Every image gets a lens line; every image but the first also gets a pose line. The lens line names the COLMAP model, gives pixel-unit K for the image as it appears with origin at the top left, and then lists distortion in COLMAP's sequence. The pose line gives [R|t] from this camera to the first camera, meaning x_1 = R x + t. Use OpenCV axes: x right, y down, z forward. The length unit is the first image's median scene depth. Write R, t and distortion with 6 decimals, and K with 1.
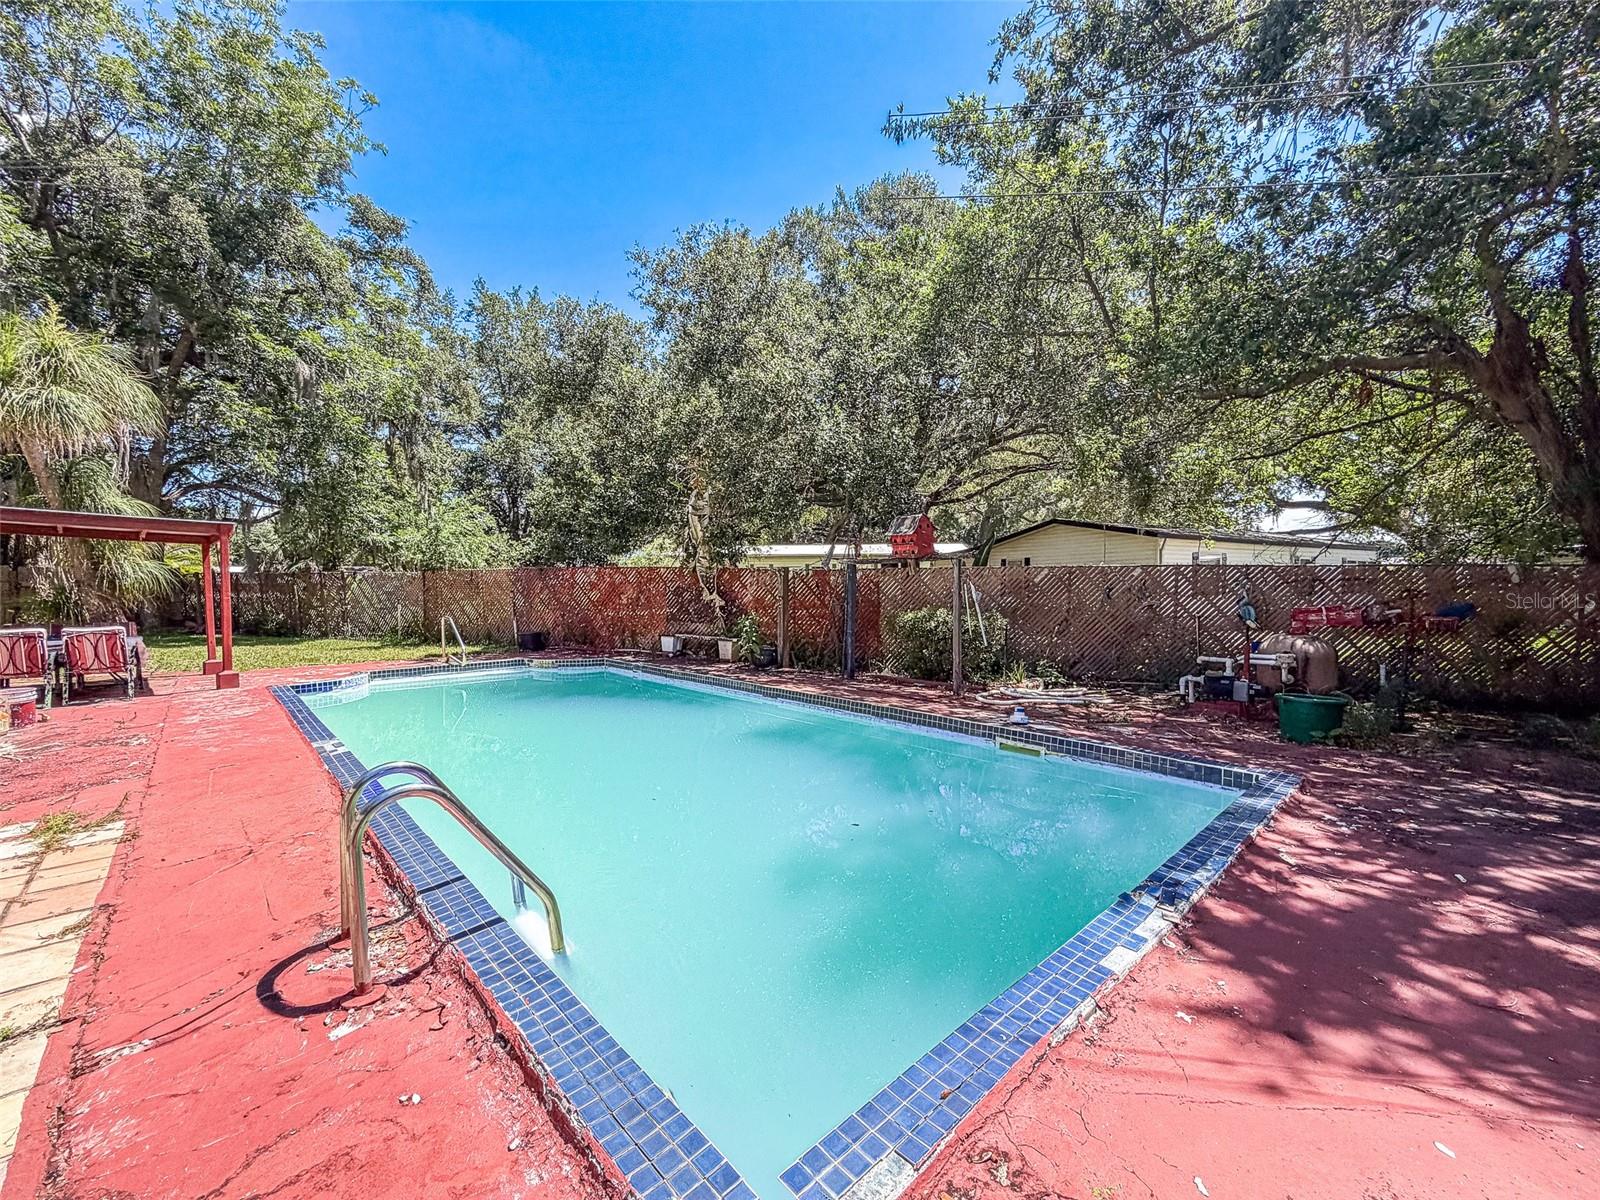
lens RADIAL K [[641.7, 0, 798.0], [0, 641.7, 604.1], [0, 0, 1]] dist [-0.003621, 0.000708]
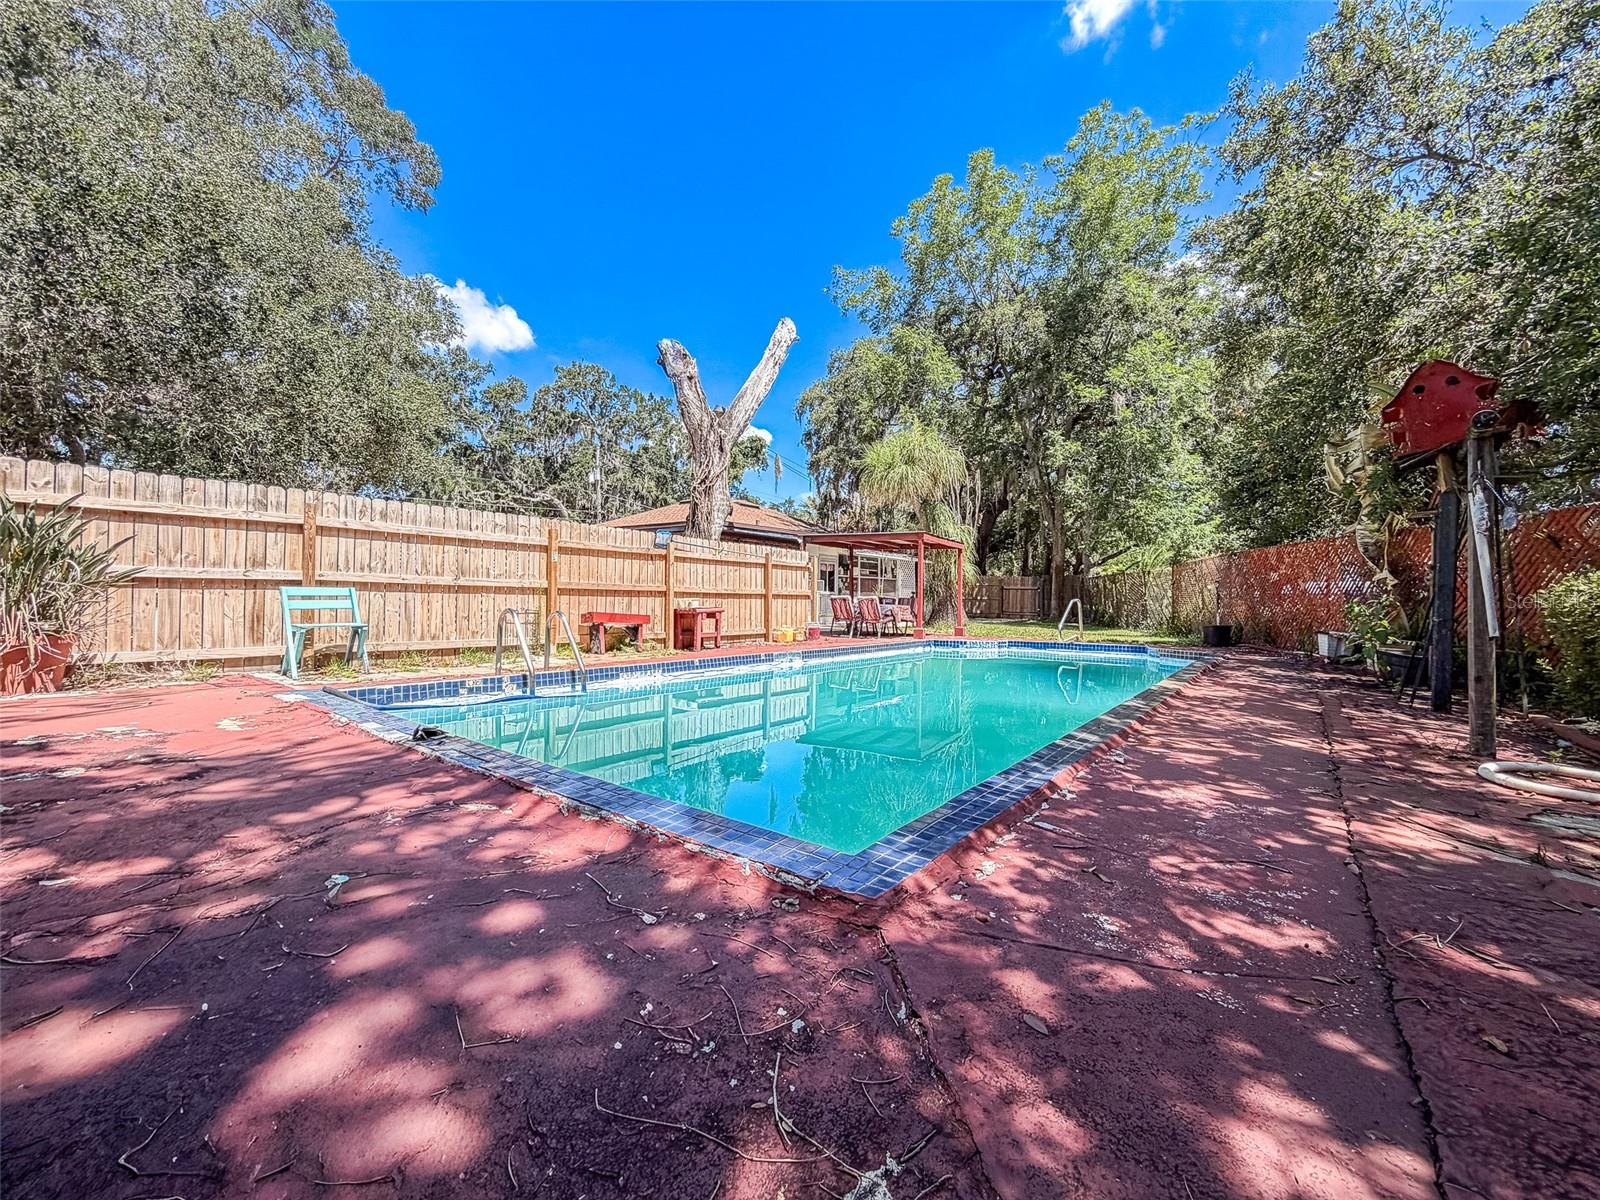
lens RADIAL K [[641.7, 0, 798.0], [0, 641.7, 604.1], [0, 0, 1]] dist [-0.003621, 0.000708]
pose [[0.146811, 0.001590, -0.989163, 1.577757], [-0.029530, 0.999560, -0.002776, 0.161137], [0.988724, 0.029618, 0.146793, 1.273782]]
